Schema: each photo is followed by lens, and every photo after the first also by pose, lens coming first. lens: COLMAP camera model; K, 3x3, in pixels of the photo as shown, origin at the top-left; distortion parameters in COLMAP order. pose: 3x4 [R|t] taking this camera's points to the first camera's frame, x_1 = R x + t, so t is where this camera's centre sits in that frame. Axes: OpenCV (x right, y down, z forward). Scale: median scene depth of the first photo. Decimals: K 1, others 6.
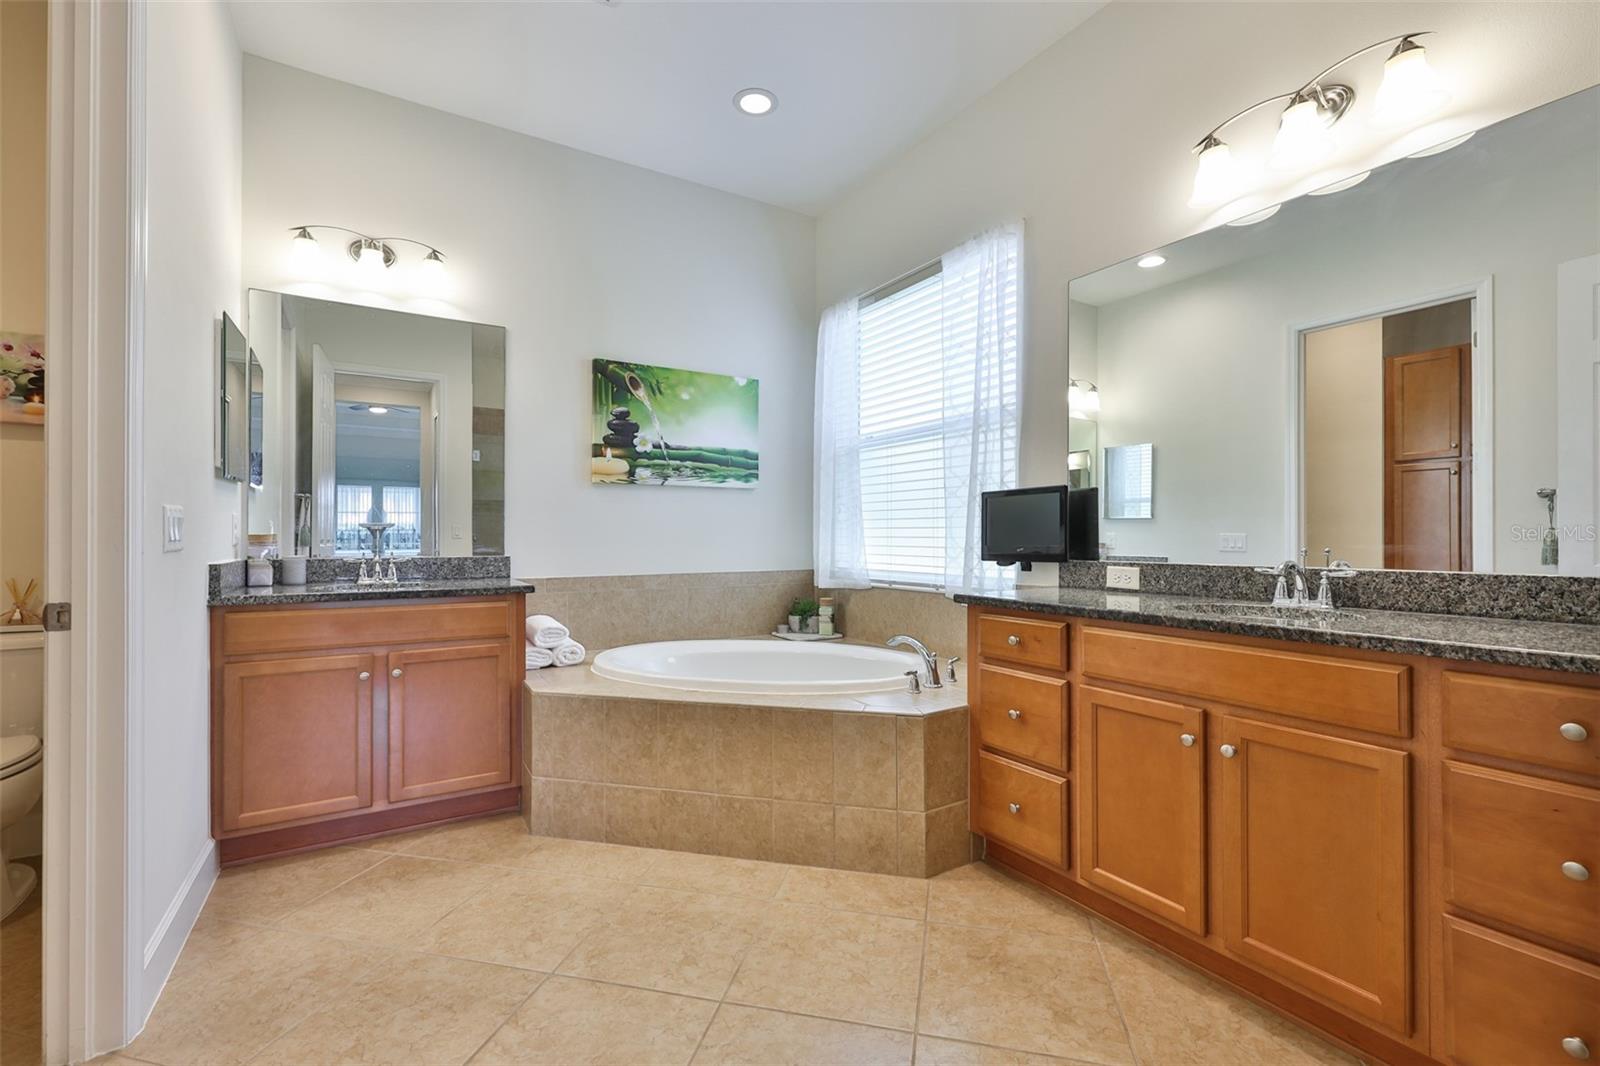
lens RADIAL K [[685.5, 0, 797.6], [0, 685.5, 537.4], [0, 0, 1]] dist [0.002772, 0.000289]
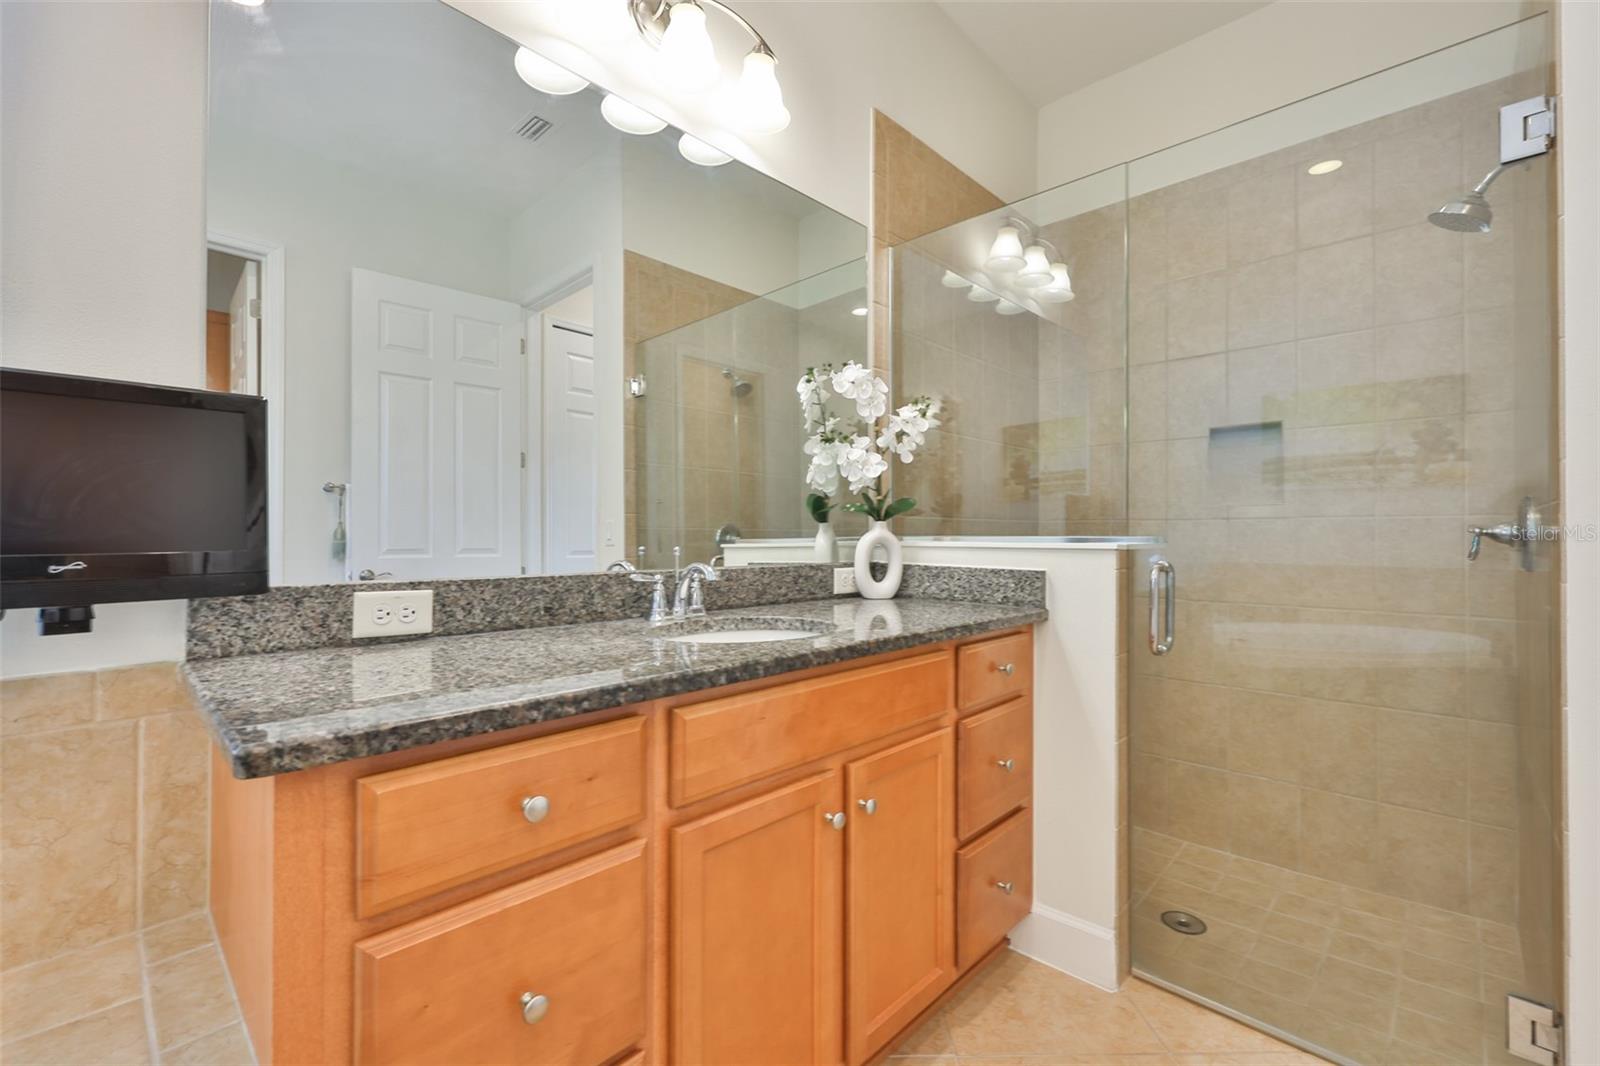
lens RADIAL K [[685.5, 0, 800.8], [0, 685.5, 534.6], [0, 0, 1]] dist [0.002772, 0.000289]
pose [[-0.249837, -0.001589, 0.968287, -0.084585], [-0.007366, 0.999973, -0.000260, -0.000250], [-0.968260, -0.007198, -0.249842, 0.889513]]
